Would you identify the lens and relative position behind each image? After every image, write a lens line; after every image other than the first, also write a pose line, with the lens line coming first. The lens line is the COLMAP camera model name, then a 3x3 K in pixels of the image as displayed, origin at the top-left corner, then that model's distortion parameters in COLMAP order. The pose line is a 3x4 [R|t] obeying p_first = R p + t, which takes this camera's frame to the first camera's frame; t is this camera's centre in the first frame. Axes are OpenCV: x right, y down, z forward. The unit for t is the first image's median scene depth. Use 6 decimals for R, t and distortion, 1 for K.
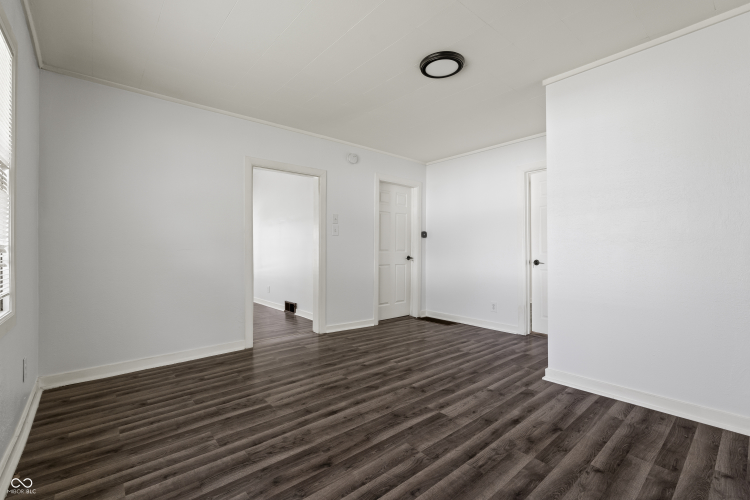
lens RADIAL K [[331.0, 0, 375.0], [0, 331.0, 250.0], [0, 0, 1]] dist [0.000544, 0.000036]
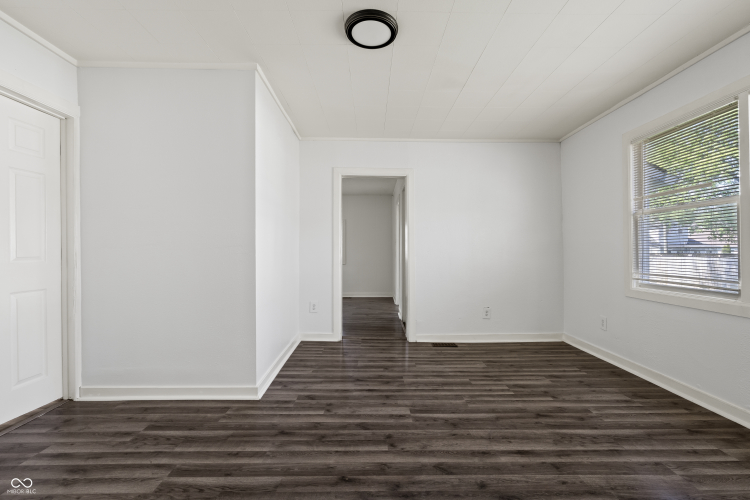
lens RADIAL K [[331.0, 0, 375.0], [0, 331.0, 250.0], [0, 0, 1]] dist [0.000544, 0.000036]
pose [[-0.764810, 0.004887, 0.644238, -0.371032], [0.001560, 0.999982, -0.005733, -0.004429], [-0.644254, -0.003380, -0.764804, 1.826941]]
